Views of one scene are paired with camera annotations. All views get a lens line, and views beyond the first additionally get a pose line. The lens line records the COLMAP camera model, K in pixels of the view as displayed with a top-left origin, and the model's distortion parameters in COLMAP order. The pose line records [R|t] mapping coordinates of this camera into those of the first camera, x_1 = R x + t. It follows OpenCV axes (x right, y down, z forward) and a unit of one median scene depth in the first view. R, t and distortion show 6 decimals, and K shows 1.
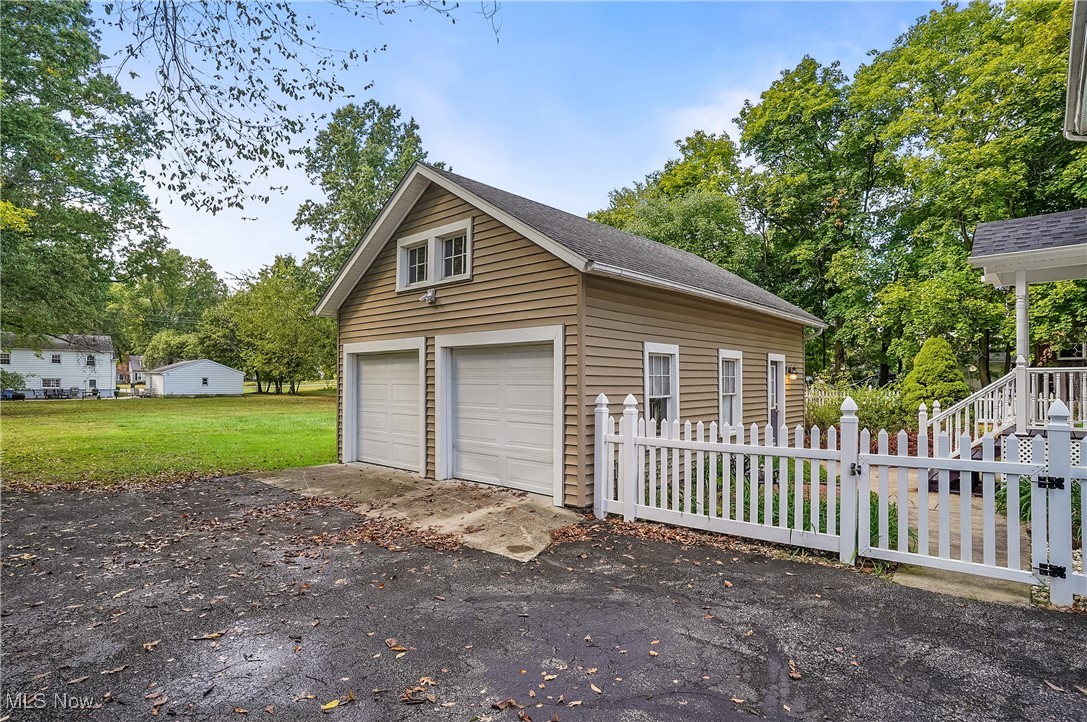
lens RADIAL K [[574.0, 0, 540.8], [0, 574.0, 379.7], [0, 0, 1]] dist [-0.081347, 0.039862]
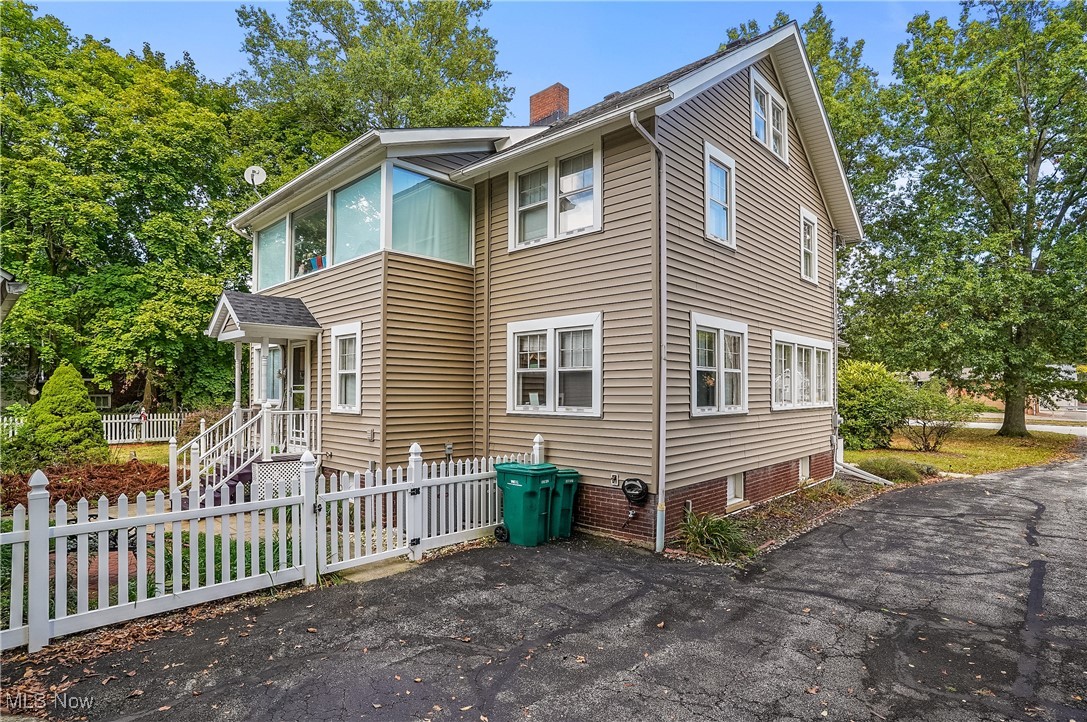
lens RADIAL K [[577.0, 0, 518.1], [0, 577.0, 373.2], [0, 0, 1]] dist [-0.079387, 0.042635]
pose [[0.029473, 0.031332, 0.999074, -0.308236], [-0.004834, 0.999501, -0.031203, -0.046160], [-0.999554, -0.003910, 0.029610, 0.212802]]
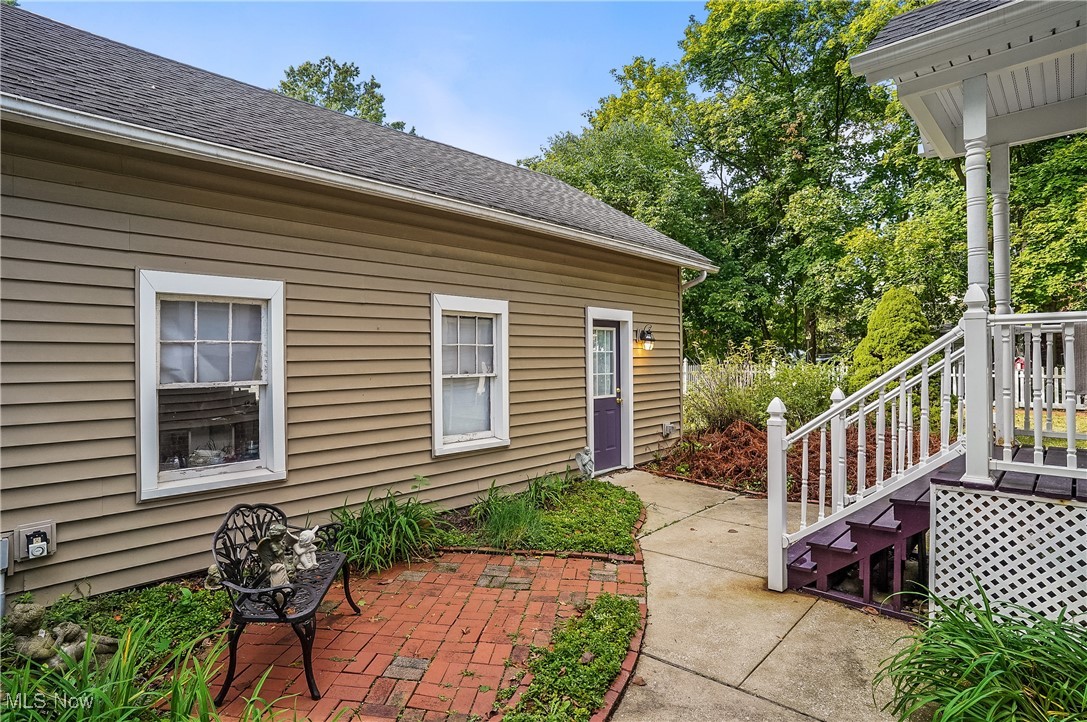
lens RADIAL K [[578.3, 0, 512.2], [0, 578.3, 352.0], [0, 0, 1]] dist [-0.073472, 0.024158]
pose [[0.999012, -0.001110, -0.044428, 0.323111], [0.001186, 0.999998, 0.001682, 0.000813], [0.044426, -0.001733, 0.999011, 0.349305]]
